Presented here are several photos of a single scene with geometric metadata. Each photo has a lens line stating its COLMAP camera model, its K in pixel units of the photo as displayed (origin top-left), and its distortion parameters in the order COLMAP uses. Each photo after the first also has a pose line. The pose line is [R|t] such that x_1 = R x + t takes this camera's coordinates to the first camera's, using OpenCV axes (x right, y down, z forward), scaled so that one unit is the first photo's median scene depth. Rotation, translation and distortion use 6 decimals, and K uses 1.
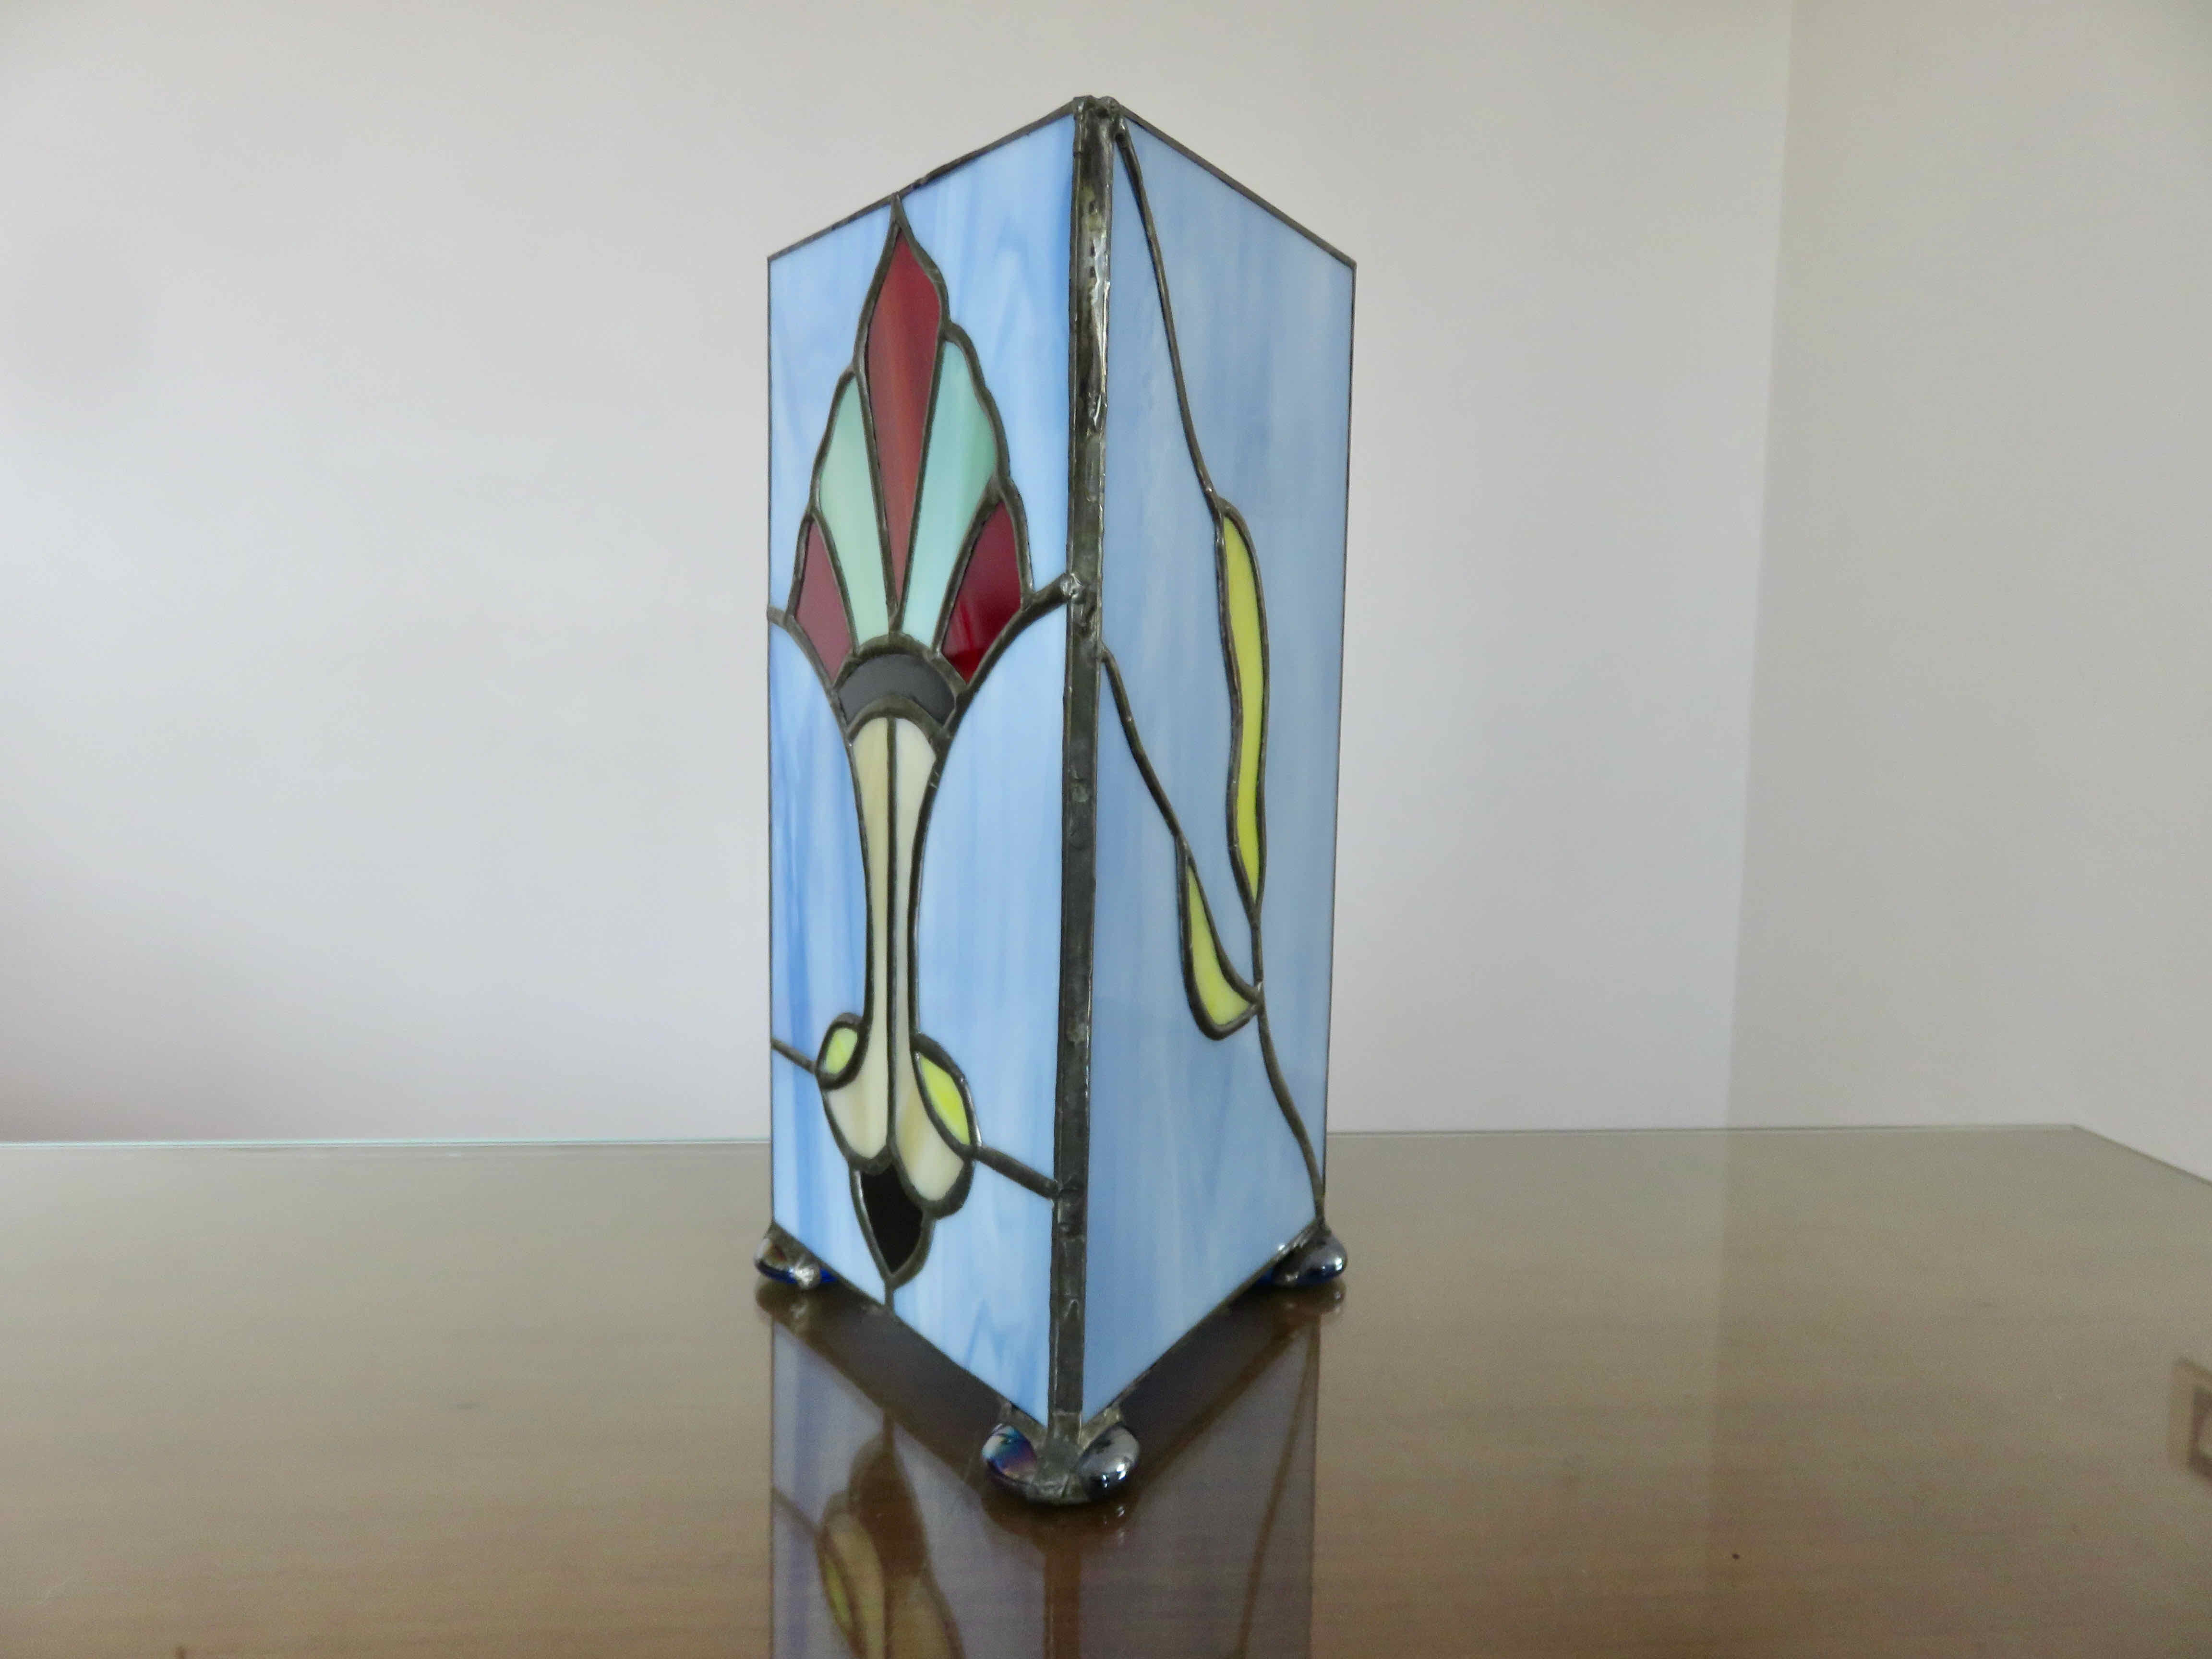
lens RADIAL K [[1633.5, 0, 1106.0], [0, 1633.5, 829.5], [0, 0, 1]] dist [-0.006162, -0.003014]
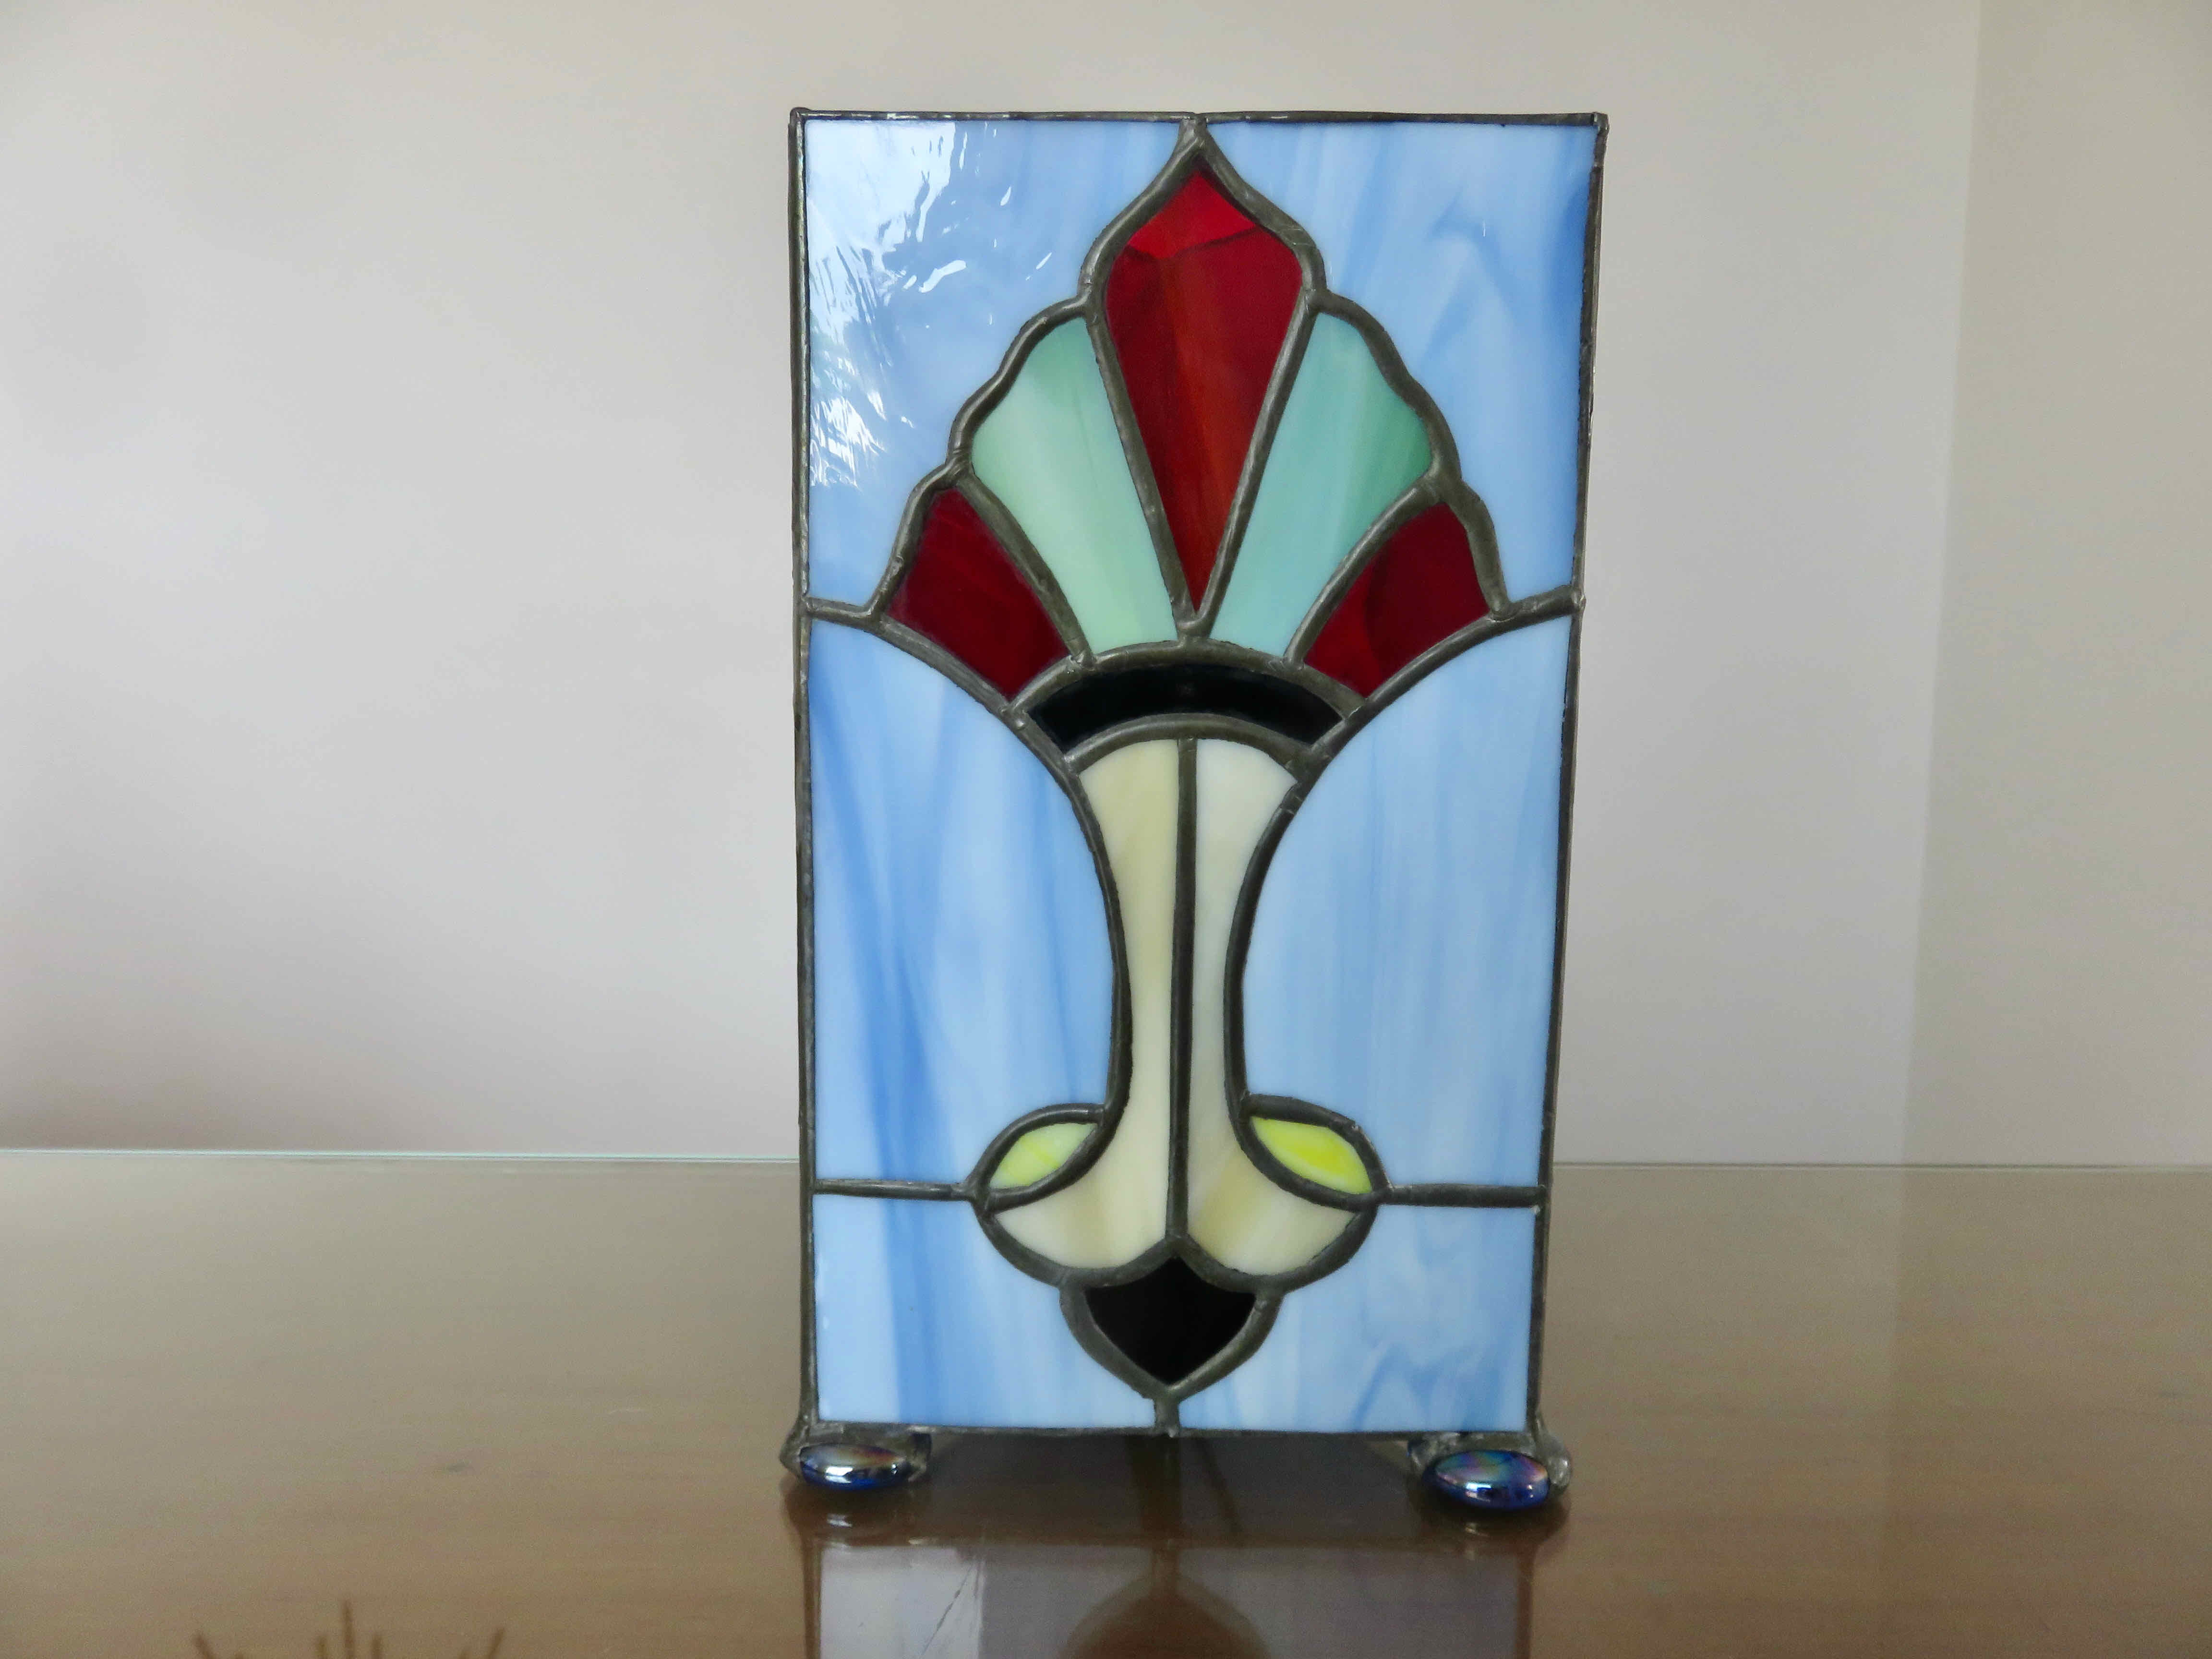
lens RADIAL K [[1633.5, 0, 1106.0], [0, 1633.5, 829.5], [0, 0, 1]] dist [-0.006162, -0.003014]
pose [[0.558350, -0.113095, 0.821860, -0.866655], [0.084422, 0.993267, 0.079328, -0.094452], [-0.825299, 0.025090, 0.564139, 0.565391]]
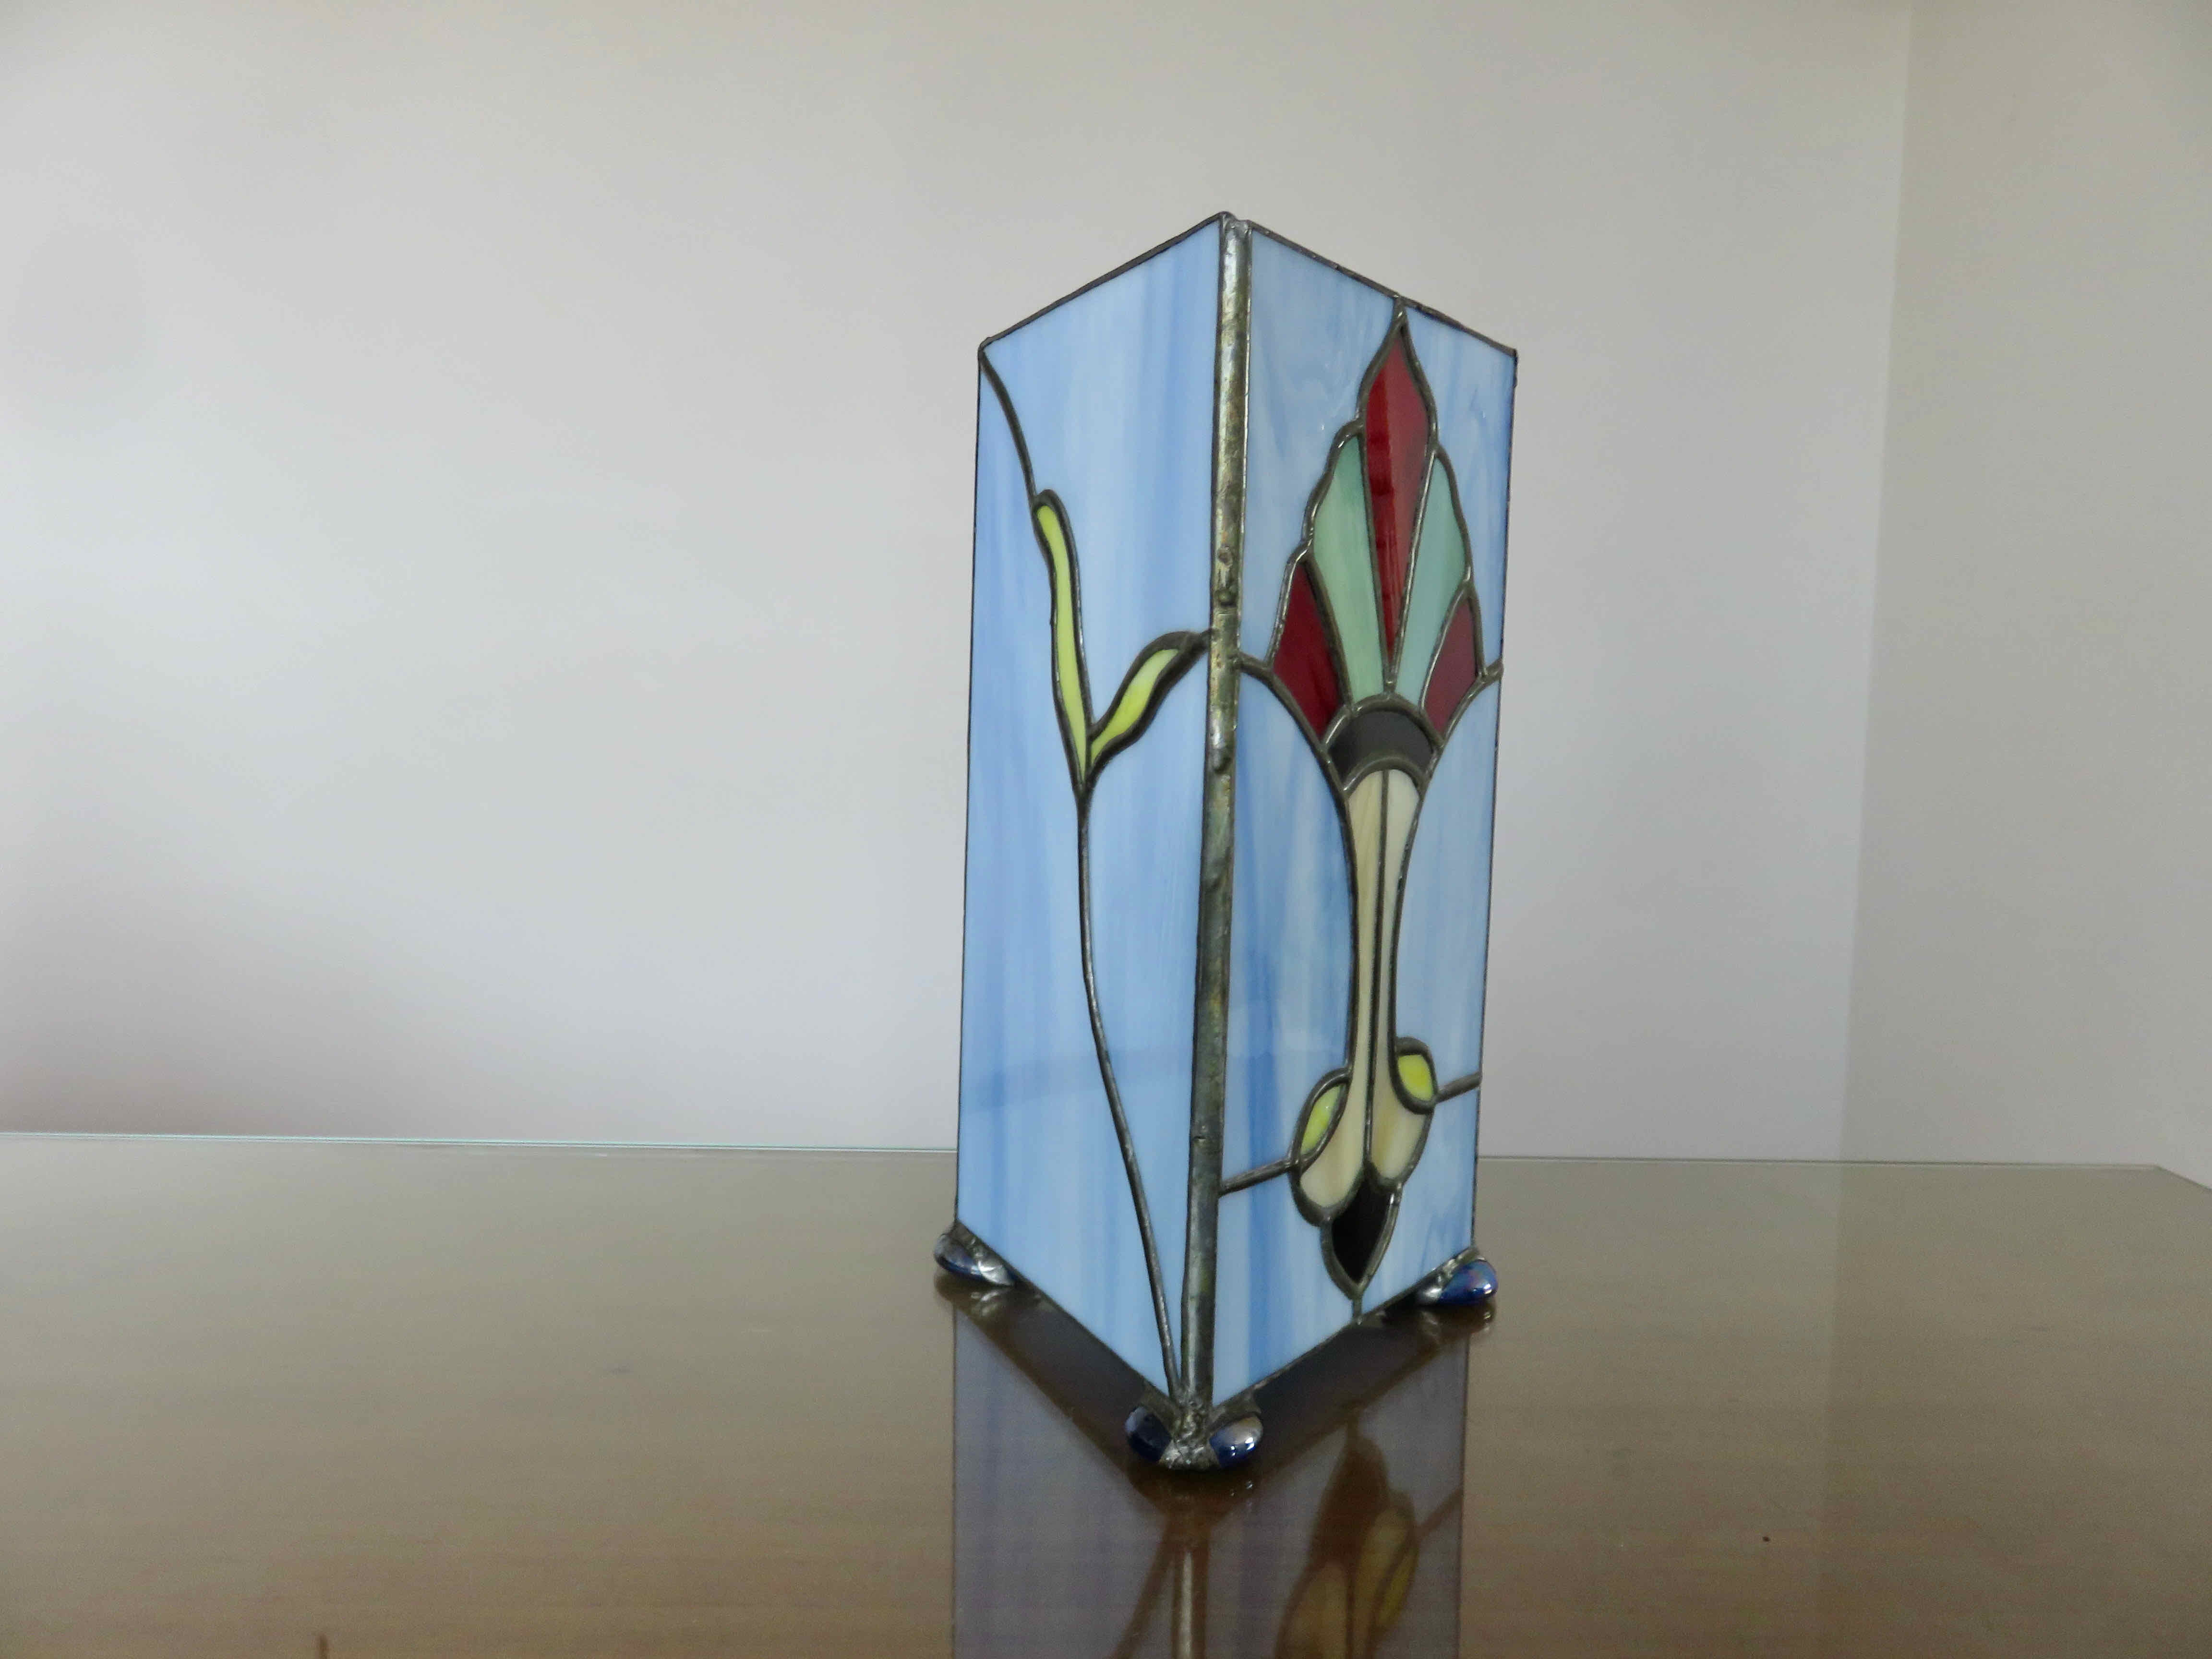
lens RADIAL K [[1633.5, 0, 1106.0], [0, 1633.5, 829.5], [0, 0, 1]] dist [-0.006162, -0.003014]
pose [[-0.350747, -0.101175, 0.930989, -1.101435], [0.064205, 0.989209, 0.131691, -0.187616], [-0.934267, 0.105964, -0.340466, 1.569921]]
